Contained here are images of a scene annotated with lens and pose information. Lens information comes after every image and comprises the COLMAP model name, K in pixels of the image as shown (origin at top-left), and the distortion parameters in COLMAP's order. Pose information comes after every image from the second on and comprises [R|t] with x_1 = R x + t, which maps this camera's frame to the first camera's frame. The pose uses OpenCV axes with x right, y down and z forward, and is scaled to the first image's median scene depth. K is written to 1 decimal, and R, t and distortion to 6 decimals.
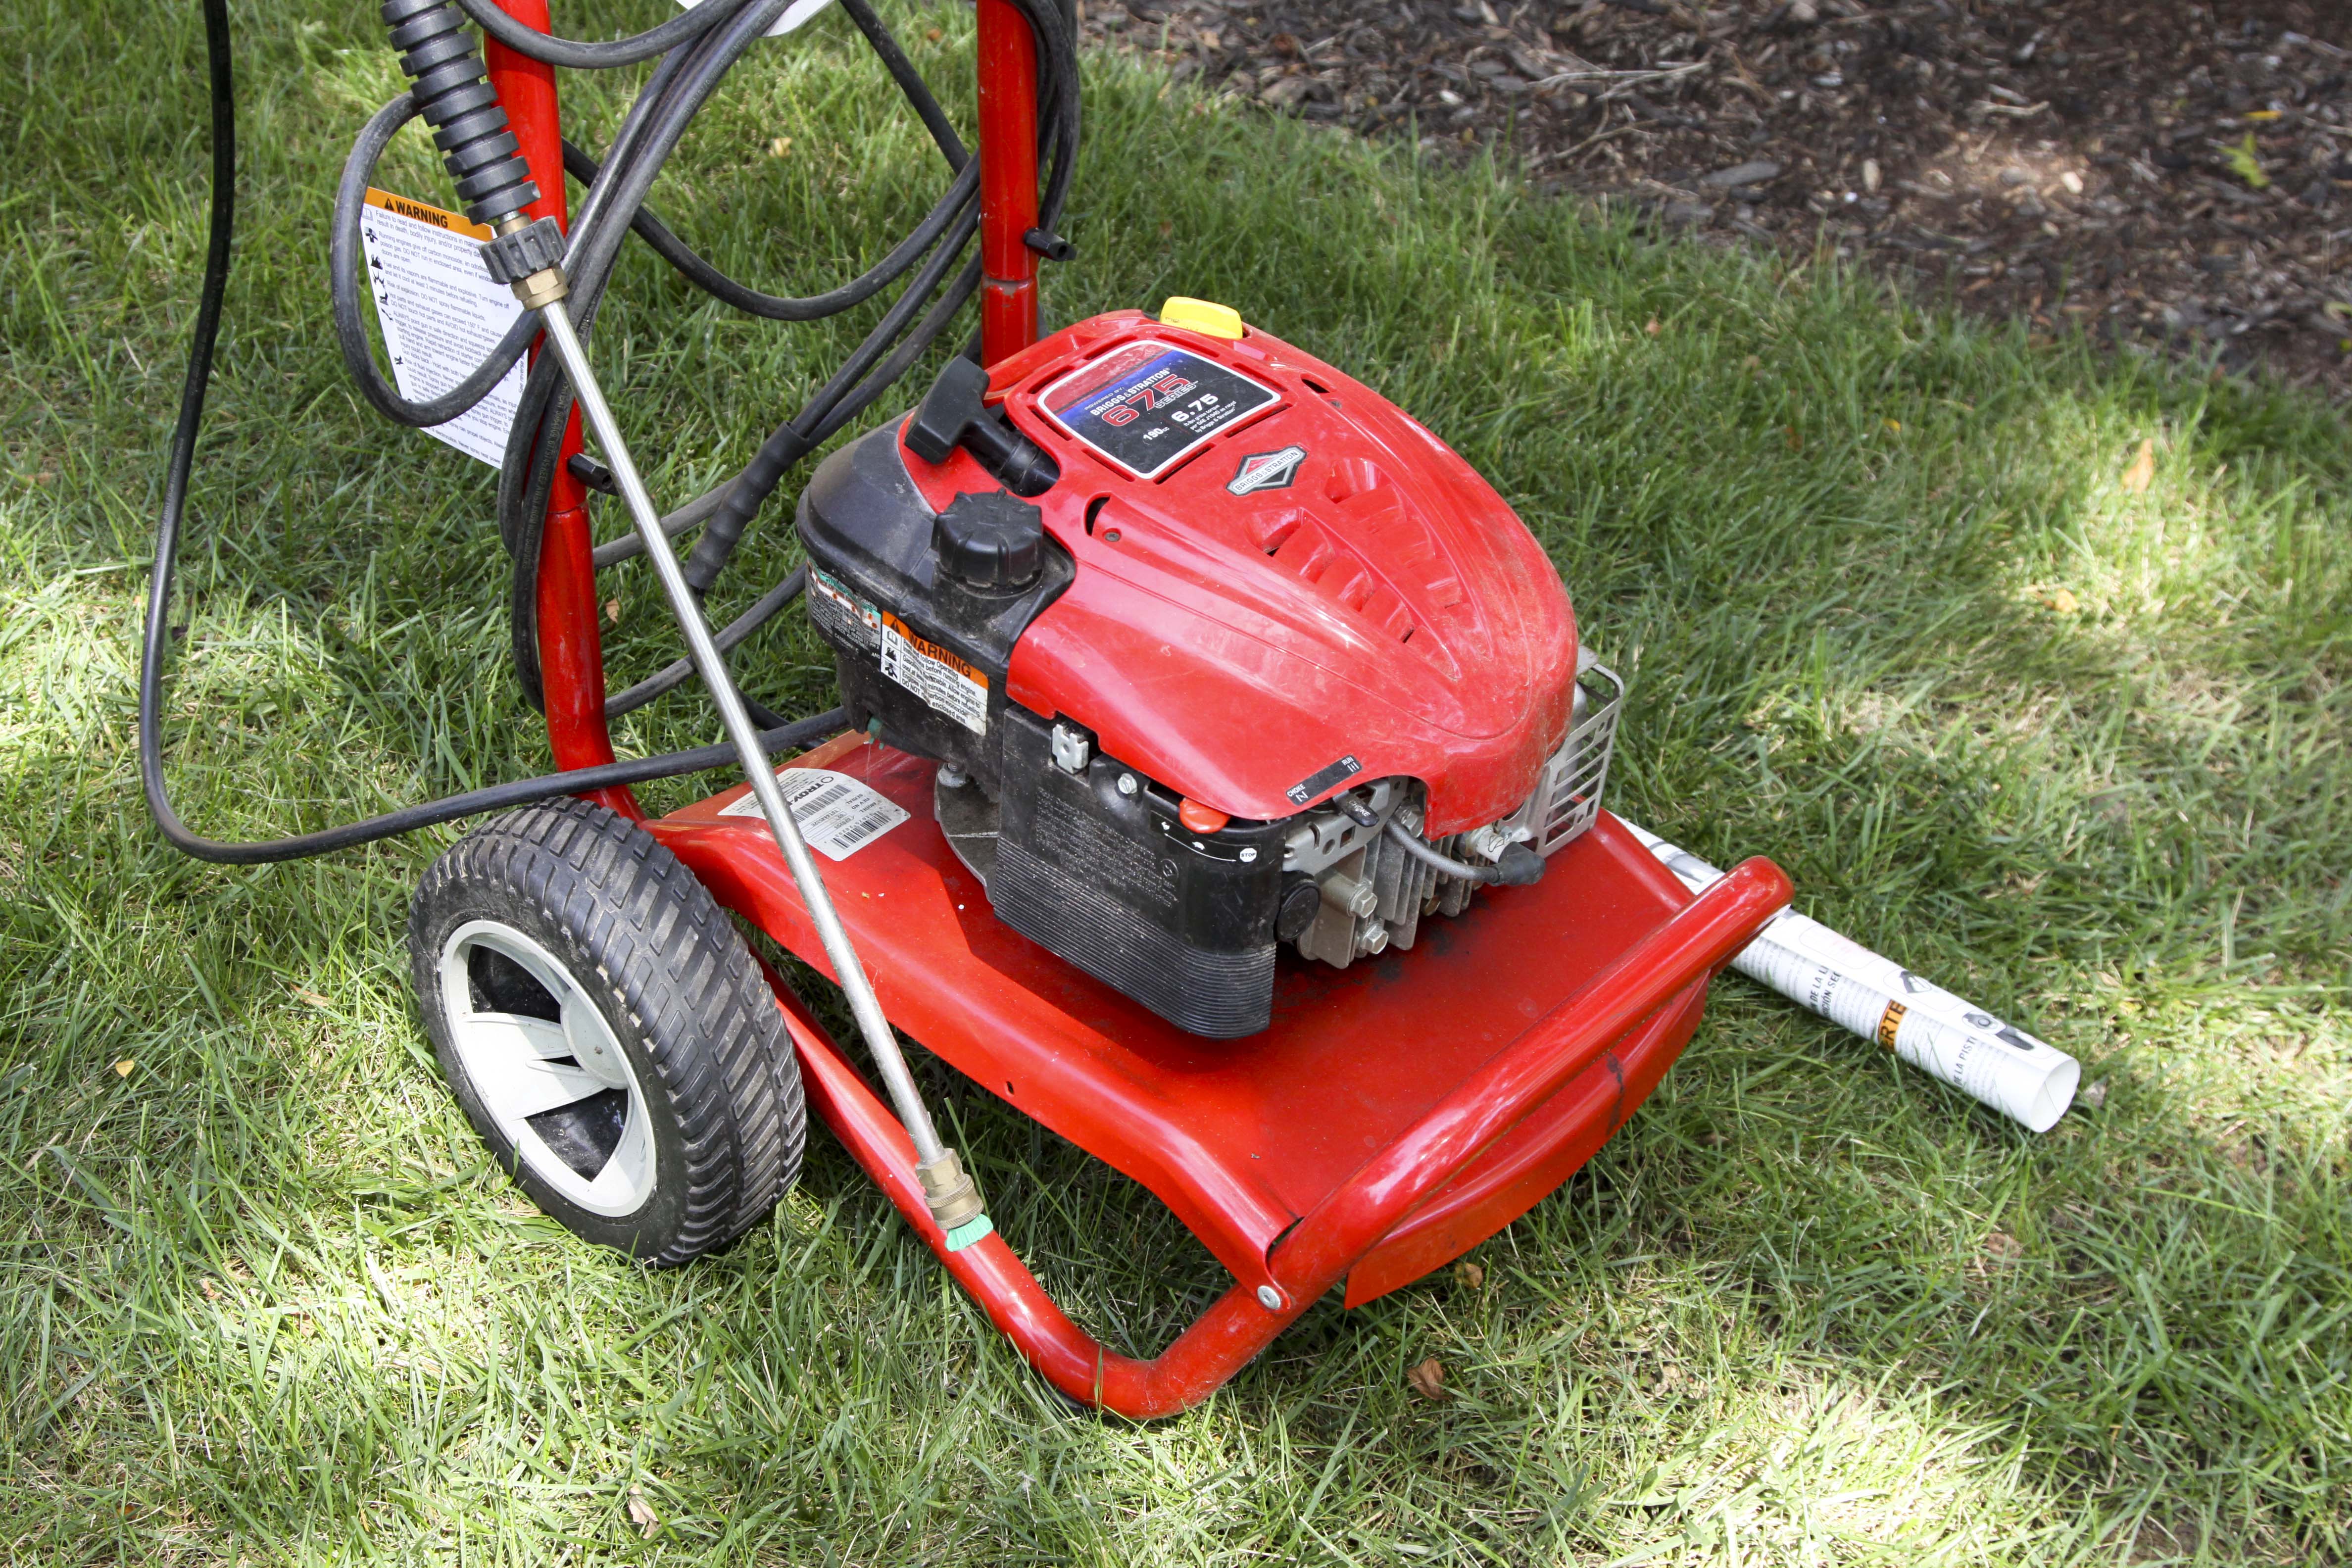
lens RADIAL K [[3893.4, 0, 1187.7], [0, 3893.4, 777.8], [0, 0, 1]] dist [0.012137, 0.000000]
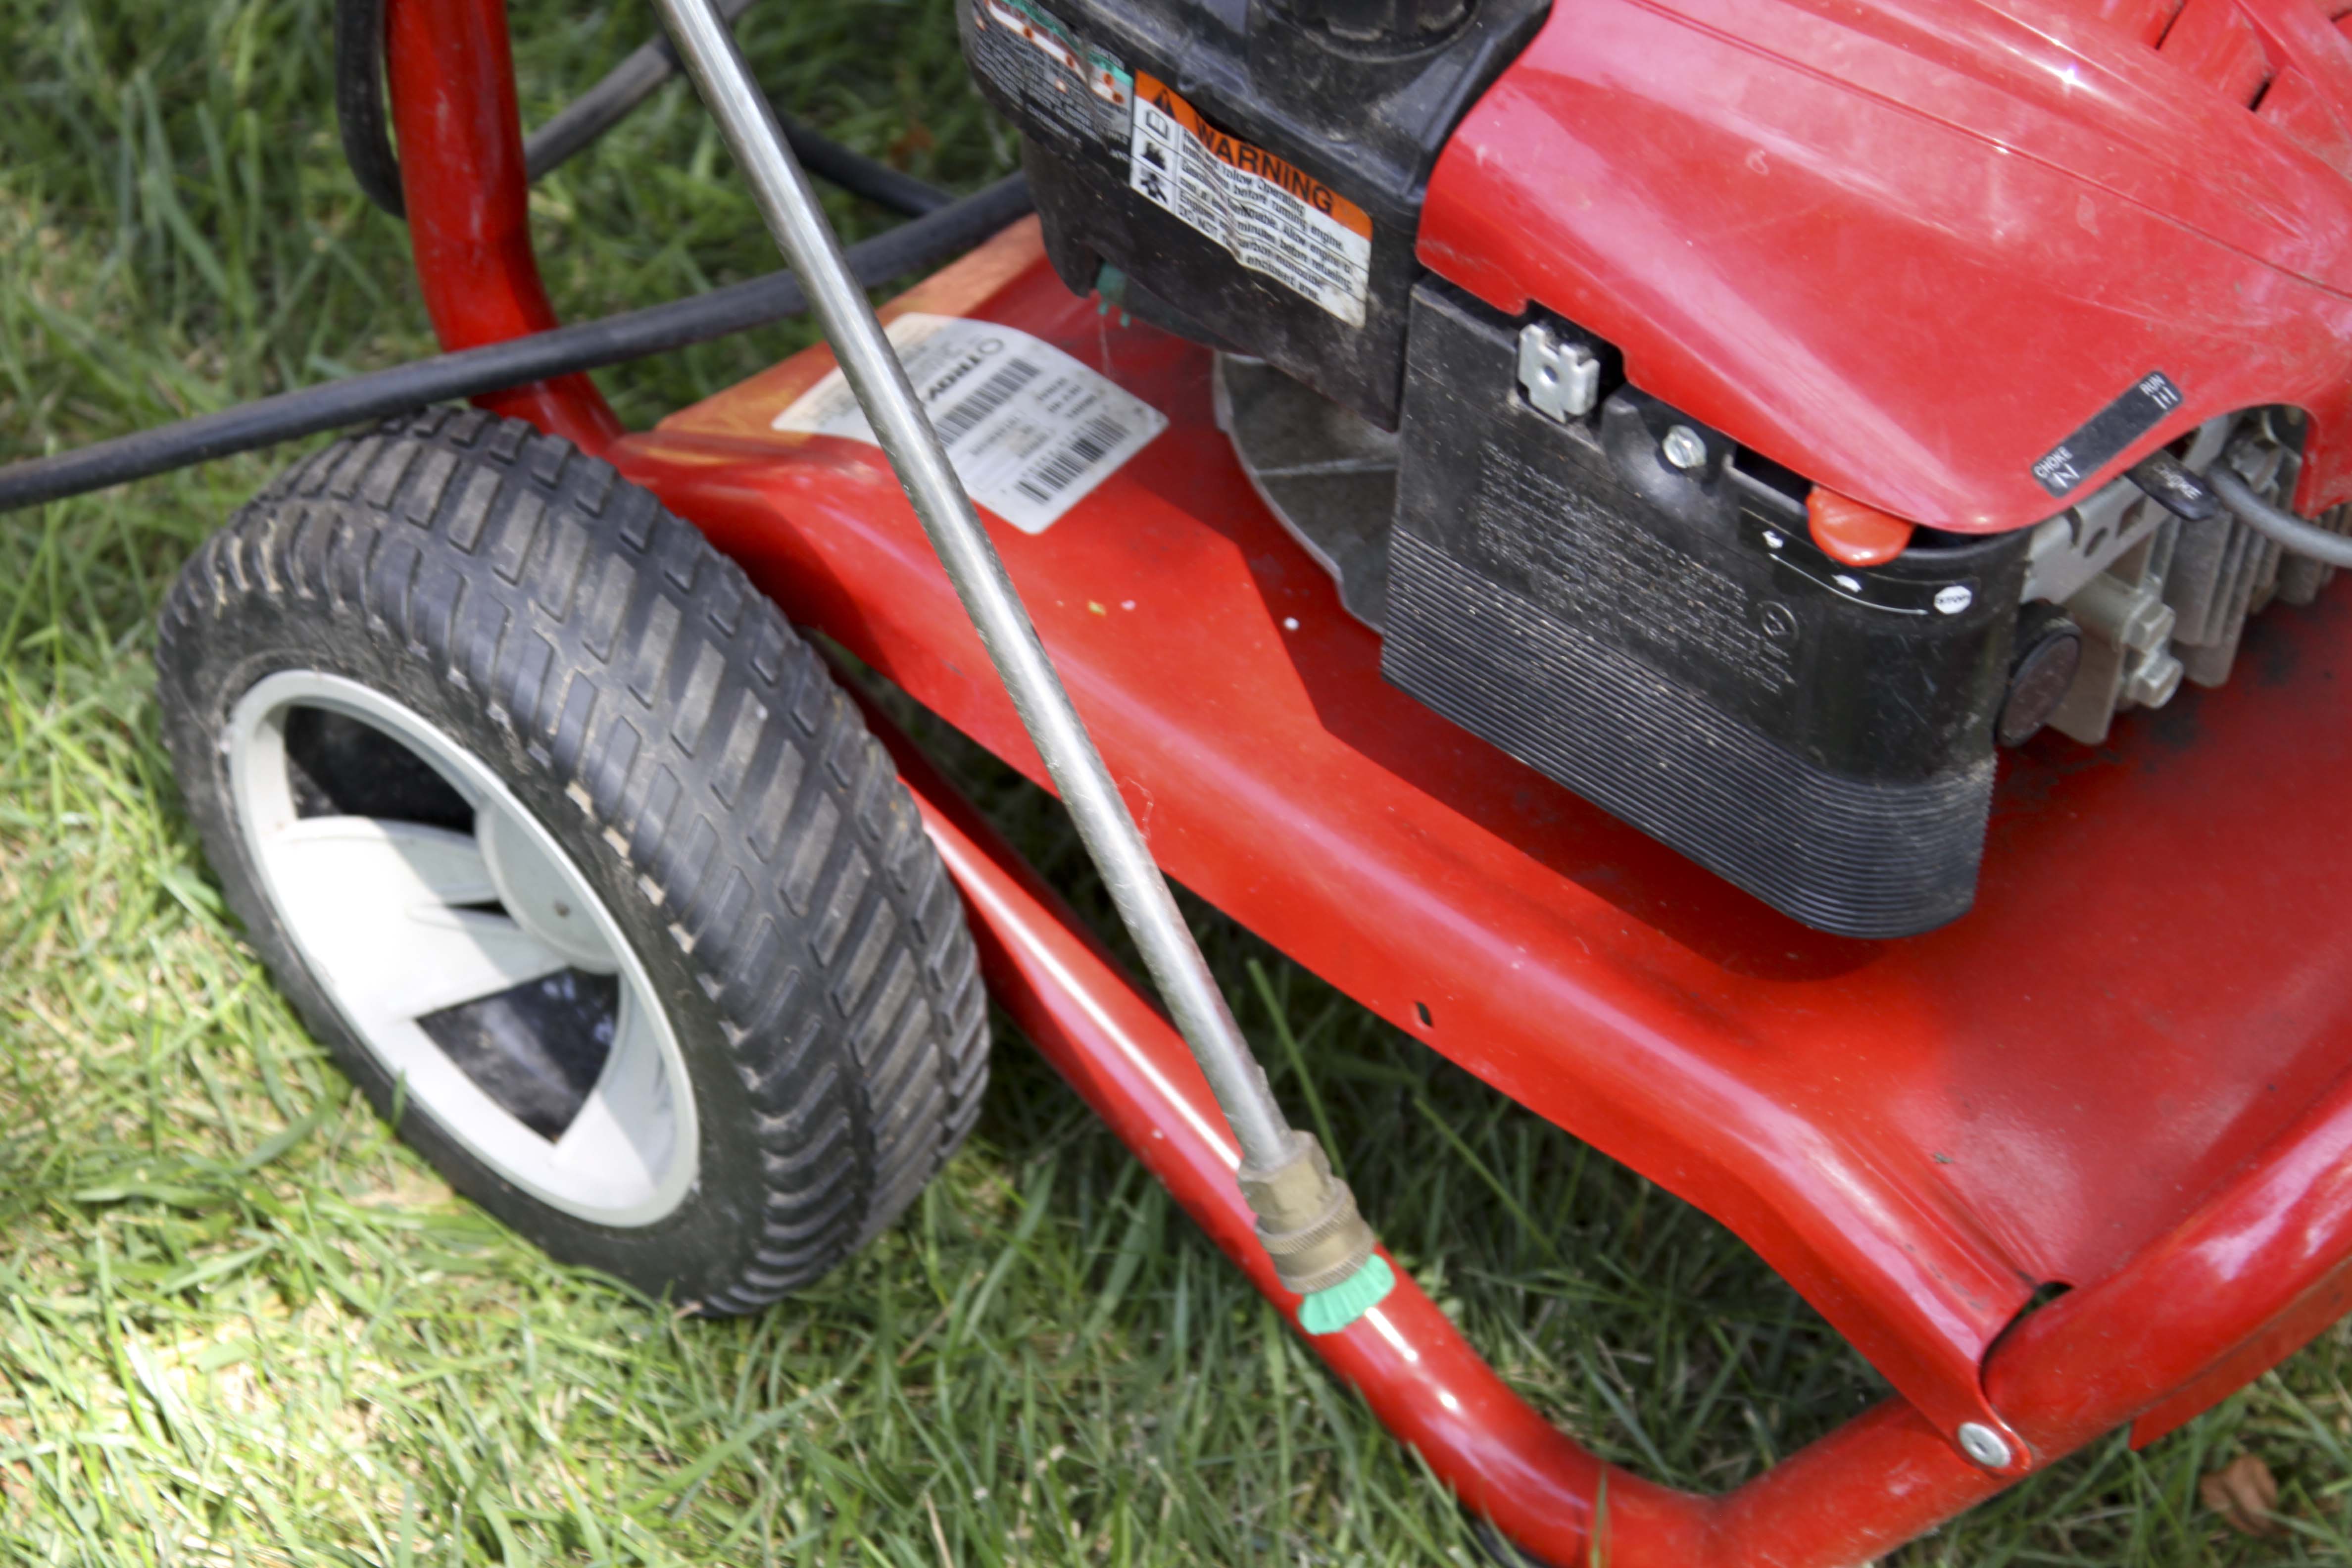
lens RADIAL K [[6429.6, 0, 1160.1], [0, 6429.6, 793.8], [0, 0, 1]] dist [0.257468, 0.000000]
pose [[0.999184, -0.039200, -0.009772, -0.067258], [0.040323, 0.982585, 0.181387, -0.093828], [0.002491, -0.181633, 0.983363, 0.192271]]
